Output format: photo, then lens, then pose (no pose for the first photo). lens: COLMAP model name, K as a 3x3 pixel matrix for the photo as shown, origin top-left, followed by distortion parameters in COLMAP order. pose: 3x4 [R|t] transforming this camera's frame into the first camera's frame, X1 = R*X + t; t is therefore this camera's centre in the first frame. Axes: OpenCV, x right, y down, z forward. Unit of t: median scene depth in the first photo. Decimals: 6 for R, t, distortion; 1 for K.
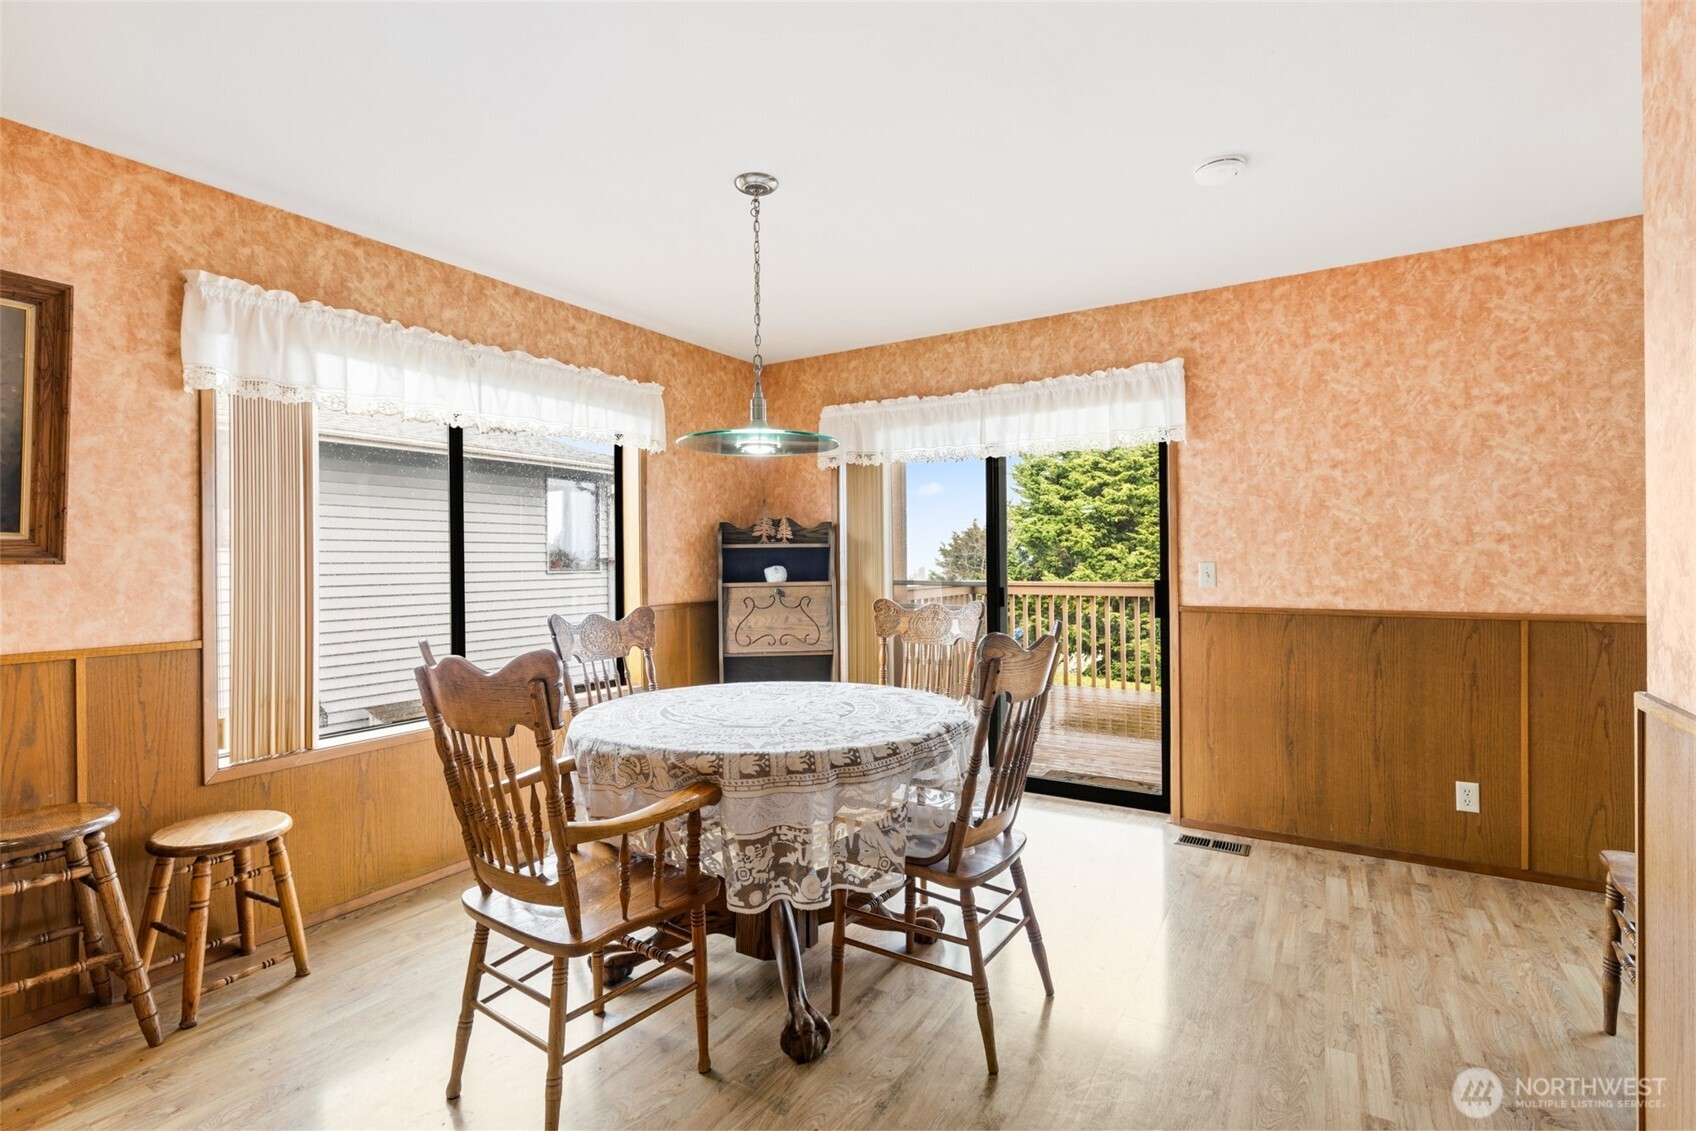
lens RADIAL K [[782.9, 0, 842.8], [0, 782.9, 555.1], [0, 0, 1]] dist [-0.007674, 0.000396]
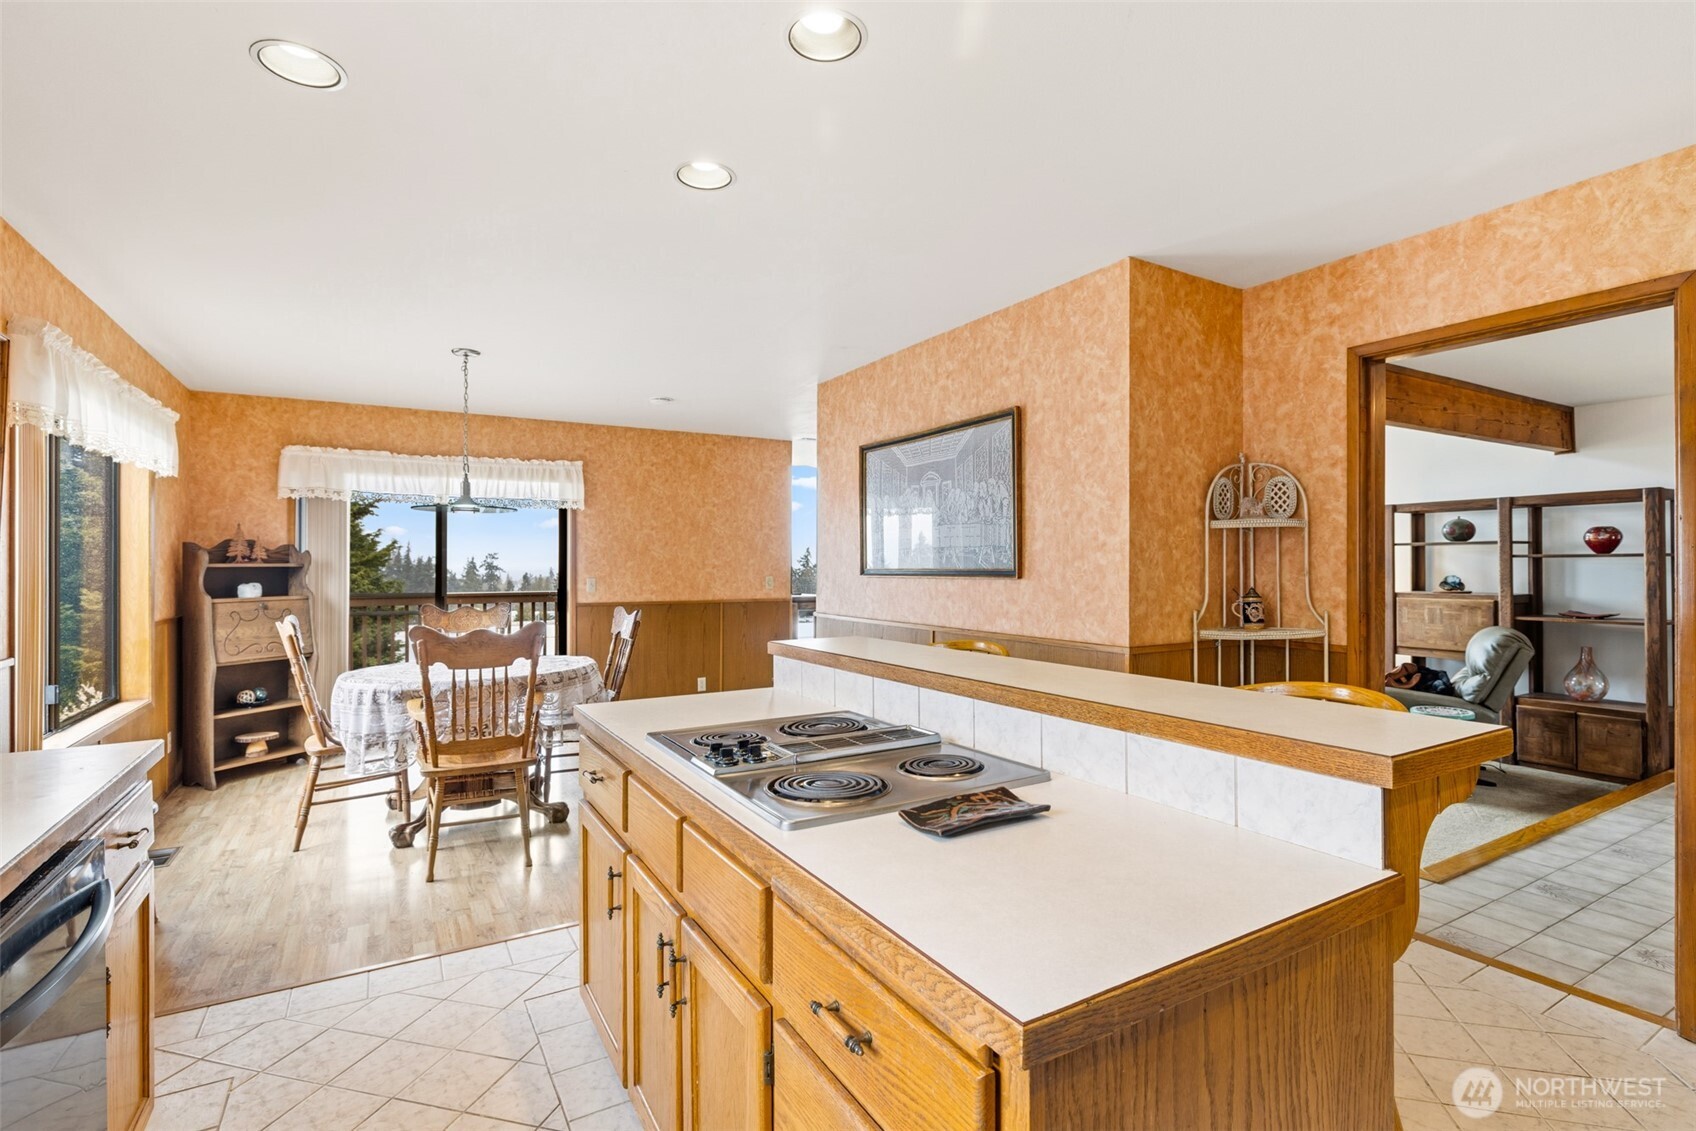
lens RADIAL K [[782.9, 0, 849.8], [0, 782.9, 561.4], [0, 0, 1]] dist [-0.007674, 0.000396]
pose [[0.476936, 0.011574, 0.878862, -0.802414], [-0.007684, 0.999930, -0.008998, -0.016603], [-0.878905, -0.002462, 0.476991, -0.355131]]
